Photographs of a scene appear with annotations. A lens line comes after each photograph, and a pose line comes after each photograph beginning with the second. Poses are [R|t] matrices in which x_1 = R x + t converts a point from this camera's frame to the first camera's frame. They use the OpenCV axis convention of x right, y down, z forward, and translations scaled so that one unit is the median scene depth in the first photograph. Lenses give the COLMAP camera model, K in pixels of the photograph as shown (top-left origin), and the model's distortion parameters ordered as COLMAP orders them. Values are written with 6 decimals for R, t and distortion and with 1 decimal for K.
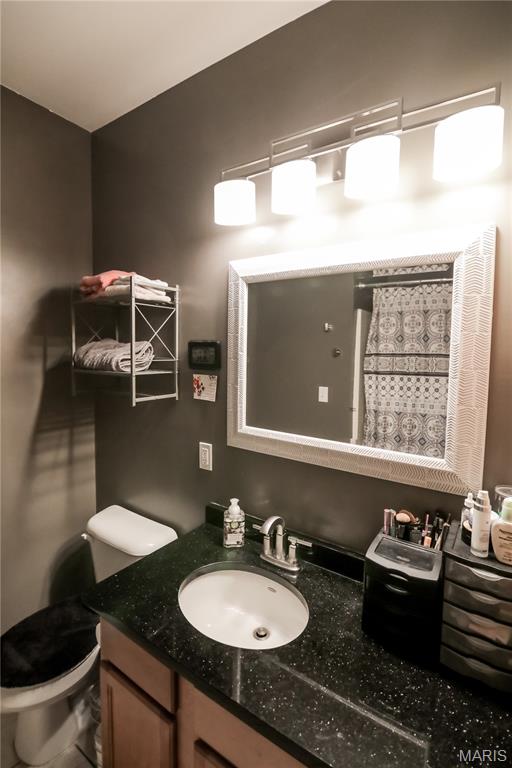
lens RADIAL K [[360.5, 0, 255.3], [0, 360.5, 368.1], [0, 0, 1]] dist [-0.000230, -0.000632]
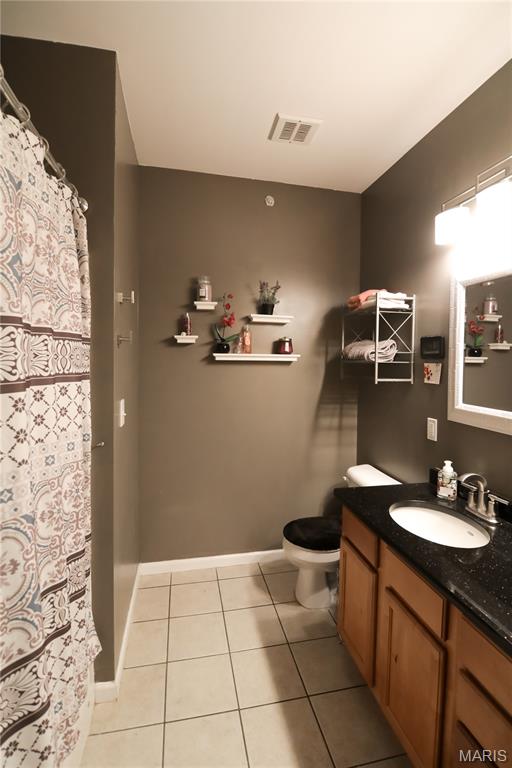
lens RADIAL K [[360.5, 0, 255.3], [0, 360.5, 368.1], [0, 0, 1]] dist [-0.000230, -0.000632]
pose [[0.719150, 0.013891, -0.694716, 0.284277], [-0.043699, 0.998725, -0.025266, 0.093210], [0.693479, 0.048529, 0.718840, -0.323259]]
